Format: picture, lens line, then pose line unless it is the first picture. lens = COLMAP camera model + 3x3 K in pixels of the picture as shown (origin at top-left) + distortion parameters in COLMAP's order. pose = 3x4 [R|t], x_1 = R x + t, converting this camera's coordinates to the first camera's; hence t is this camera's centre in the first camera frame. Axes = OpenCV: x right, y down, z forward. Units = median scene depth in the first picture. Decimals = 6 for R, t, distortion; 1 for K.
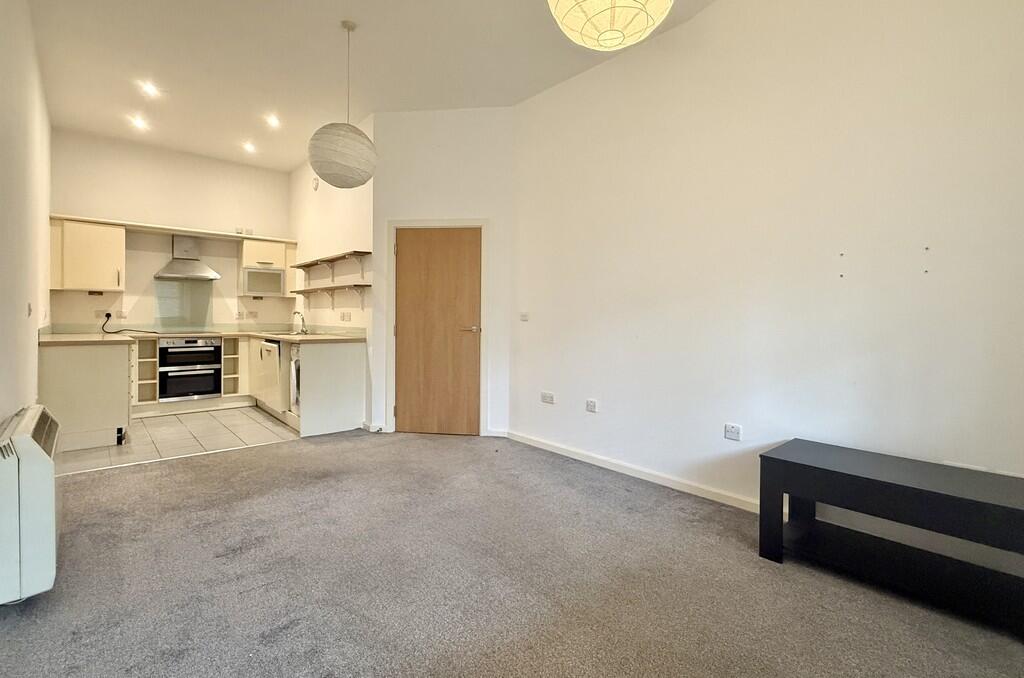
lens RADIAL K [[469.6, 0, 512.2], [0, 469.6, 321.5], [0, 0, 1]] dist [-0.001184, -0.000447]
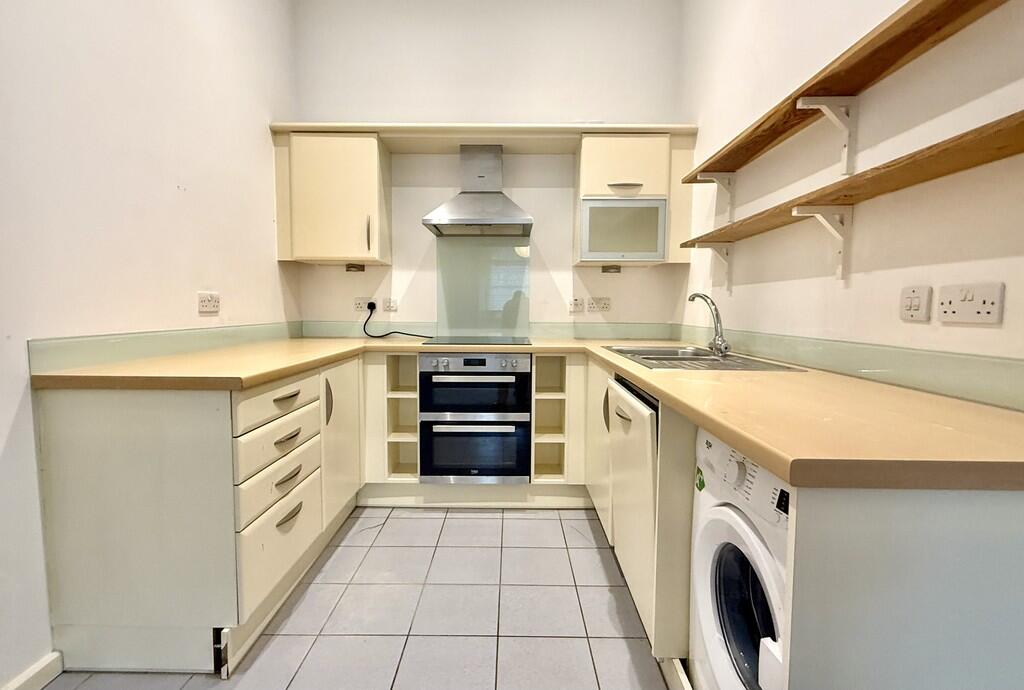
lens RADIAL K [[485.7, 0, 512.0], [0, 485.7, 345.0], [0, 0, 1]] dist [-0.000609, 0.000069]
pose [[0.738418, 0.045406, -0.672813, -0.323527], [-0.004184, 0.998020, 0.062760, -0.003832], [0.674331, -0.043528, 0.737145, 0.650137]]
